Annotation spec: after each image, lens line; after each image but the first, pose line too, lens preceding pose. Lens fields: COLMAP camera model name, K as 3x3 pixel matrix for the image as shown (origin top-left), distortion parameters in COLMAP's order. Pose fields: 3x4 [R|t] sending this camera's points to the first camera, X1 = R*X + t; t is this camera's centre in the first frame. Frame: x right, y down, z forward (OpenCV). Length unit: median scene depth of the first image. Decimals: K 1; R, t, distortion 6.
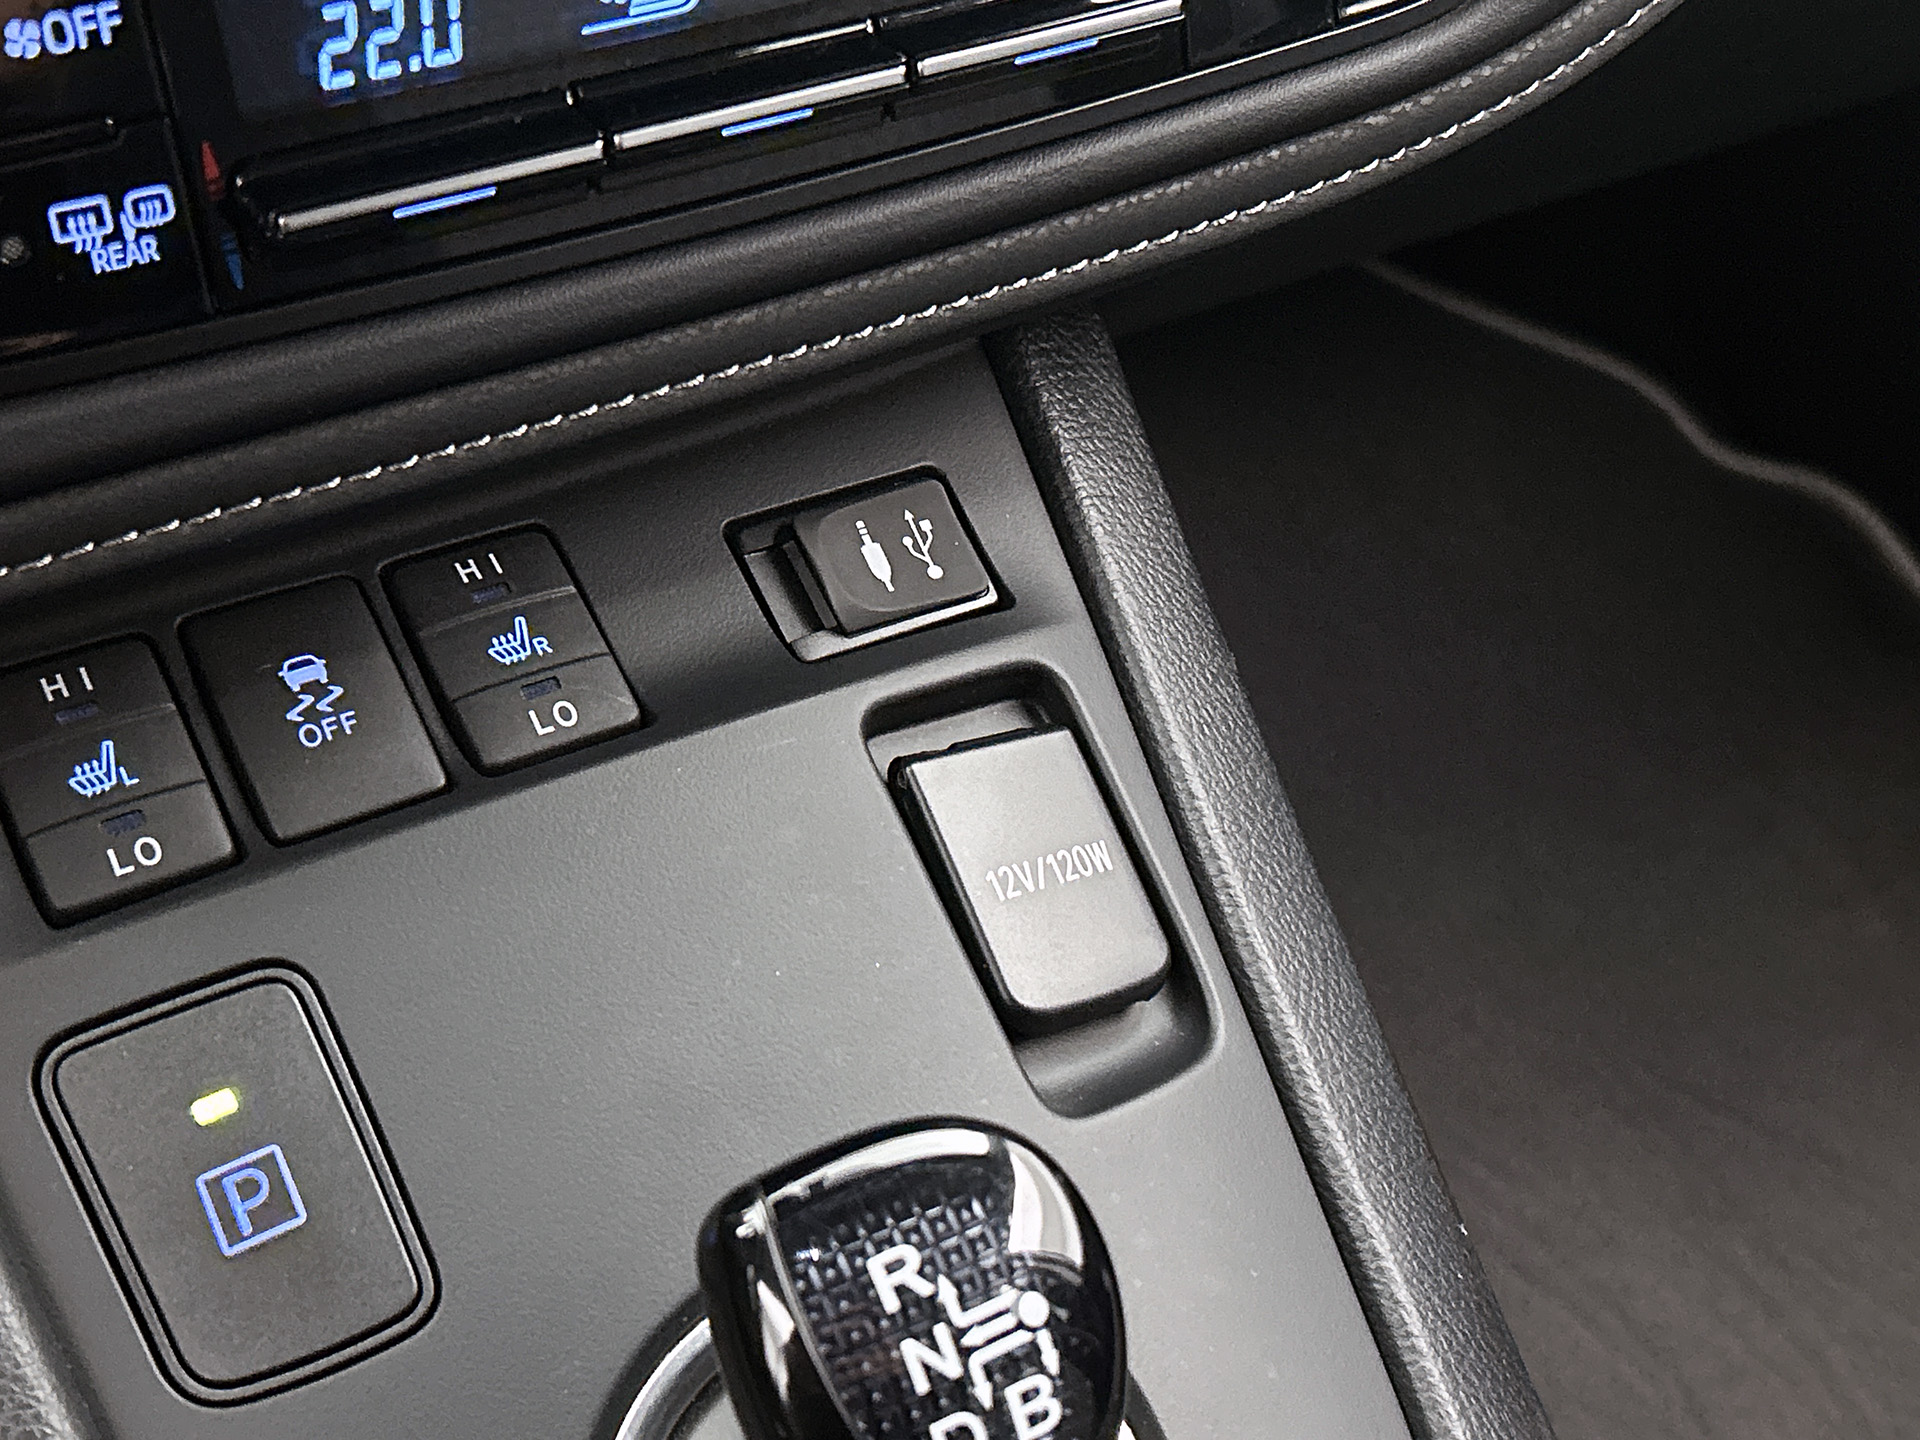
lens RADIAL K [[2733.2, 0, 936.6], [0, 2733.2, 765.9], [0, 0, 1]] dist [0.100791, 0.000000]
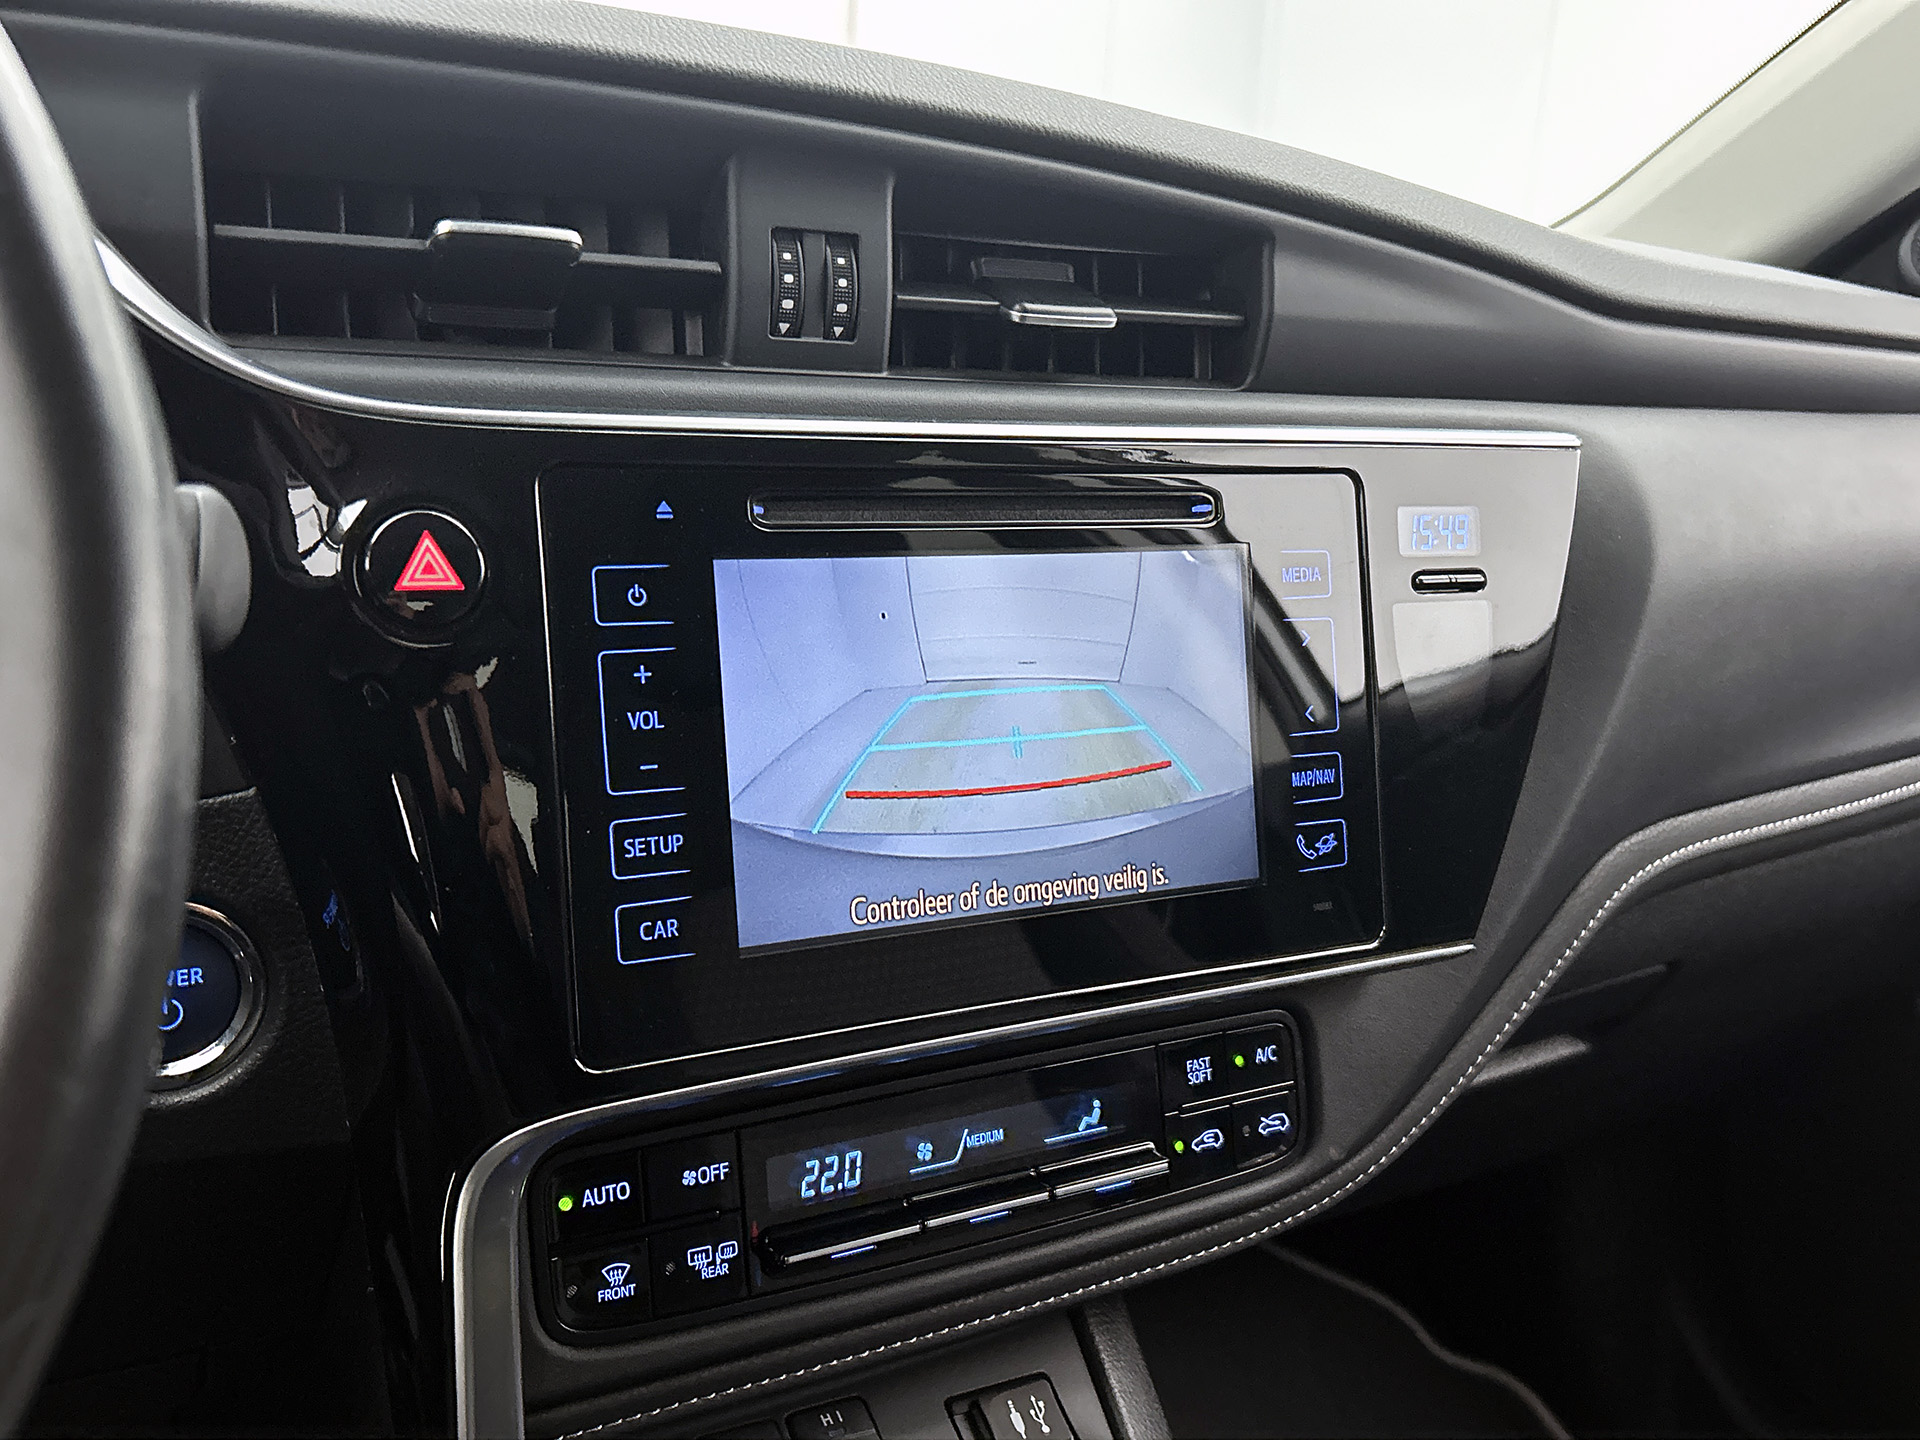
lens RADIAL K [[1723.4, 0, 945.7], [0, 1723.4, 713.2], [0, 0, 1]] dist [0.055100, -0.094249]
pose [[0.998891, 0.045673, -0.011449, -0.093529], [-0.046211, 0.904261, -0.424471, -0.001676], [-0.009034, 0.424529, 0.905369, -0.436454]]
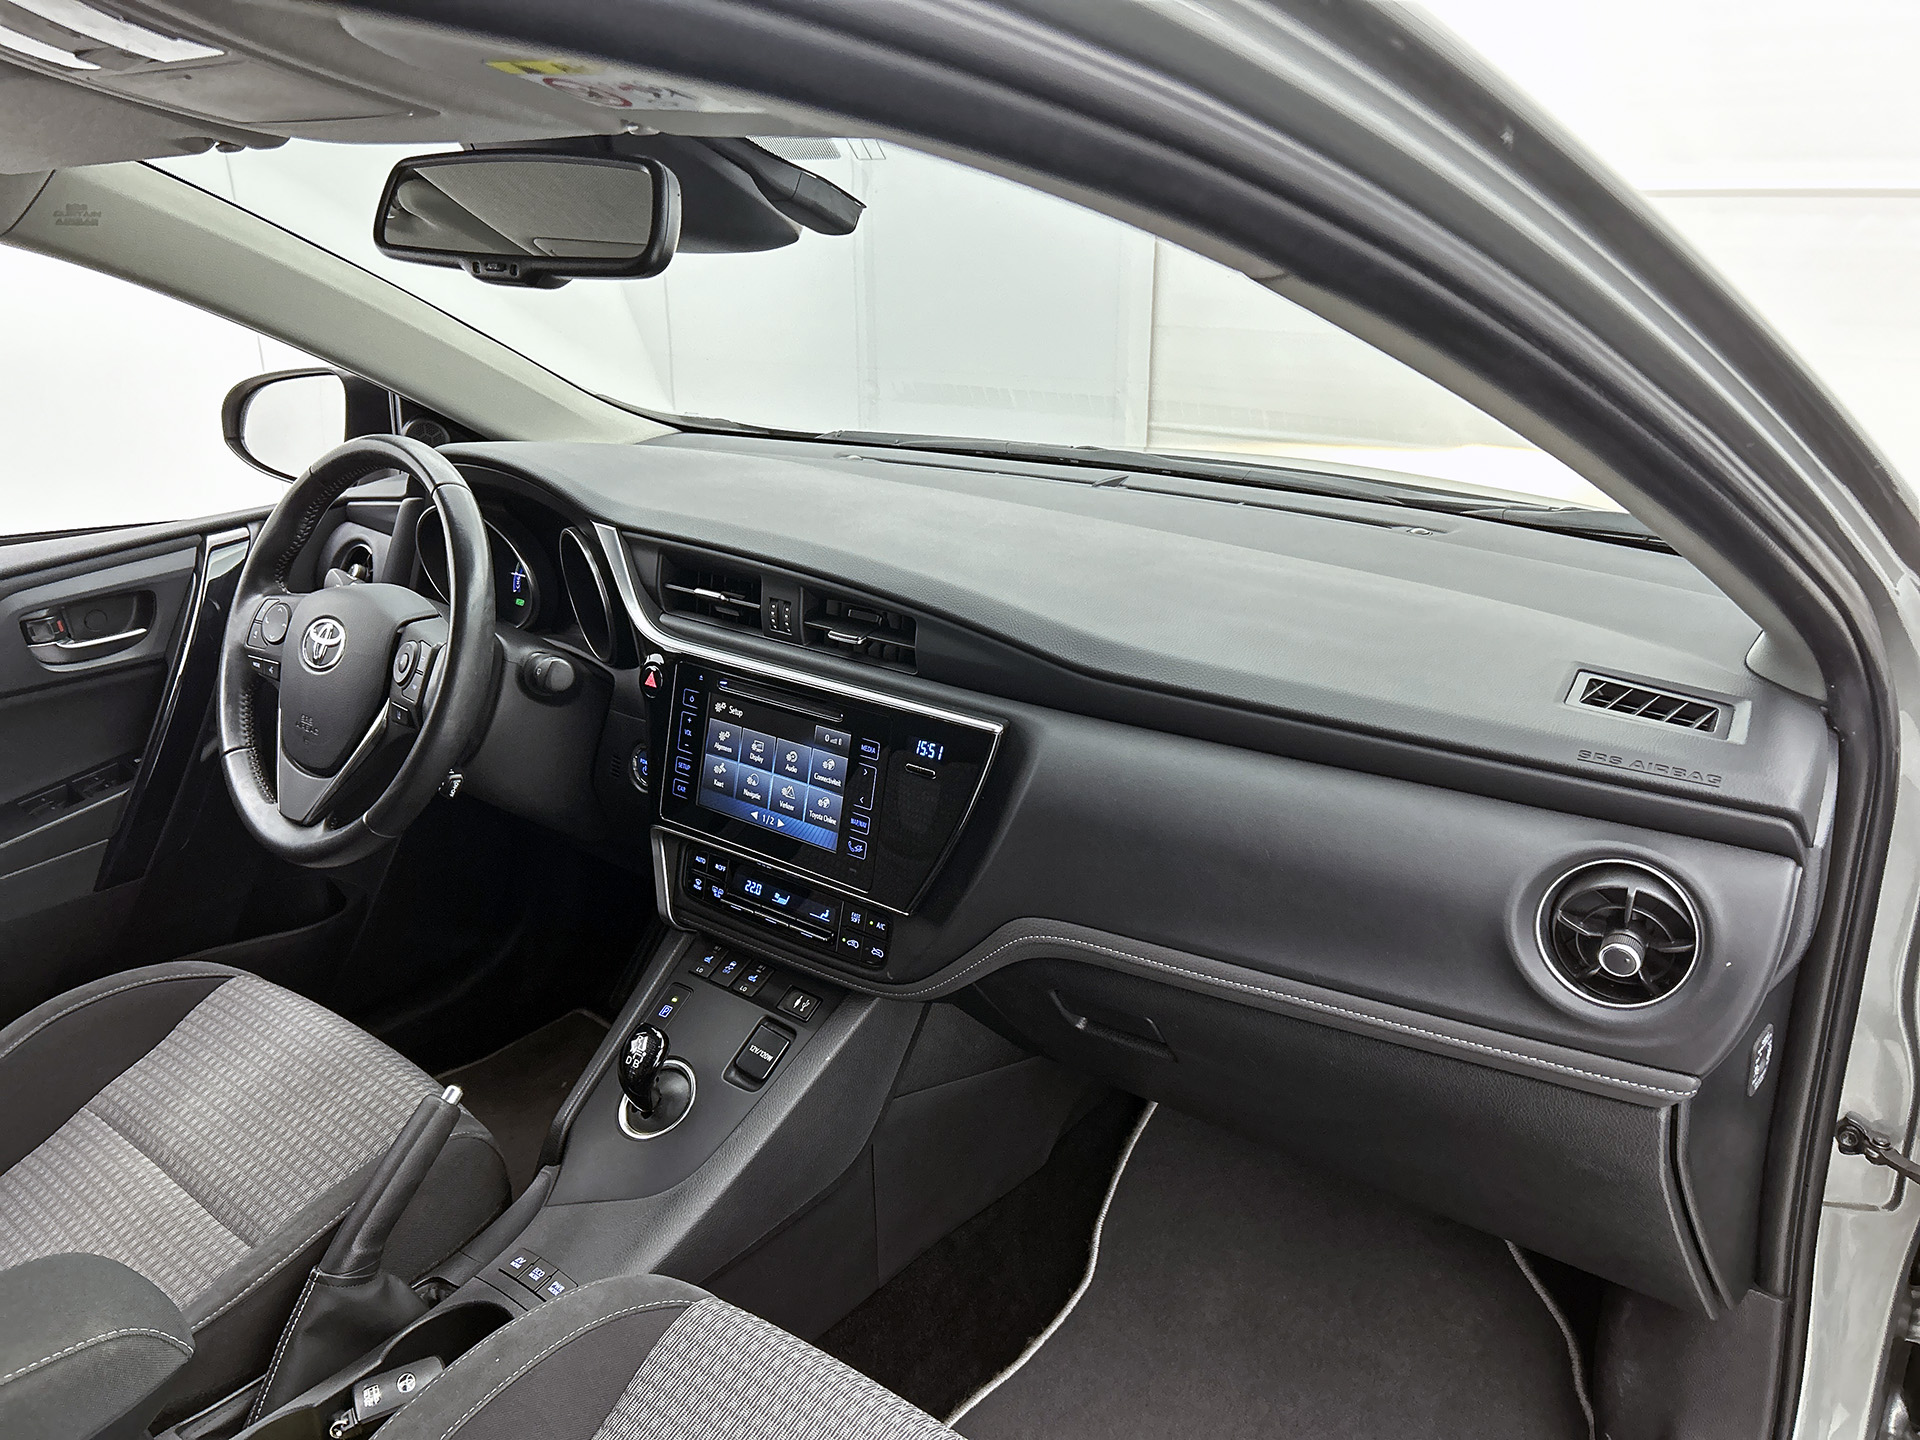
lens RADIAL K [[1465.4, 0, 961.5], [0, 1465.4, 679.0], [0, 0, 1]] dist [0.055338, -0.074067]
pose [[0.363583, 0.277556, -0.889252, 3.027511], [-0.557654, 0.829498, 0.030901, -1.050560], [0.746210, 0.484660, 0.456372, -0.584141]]
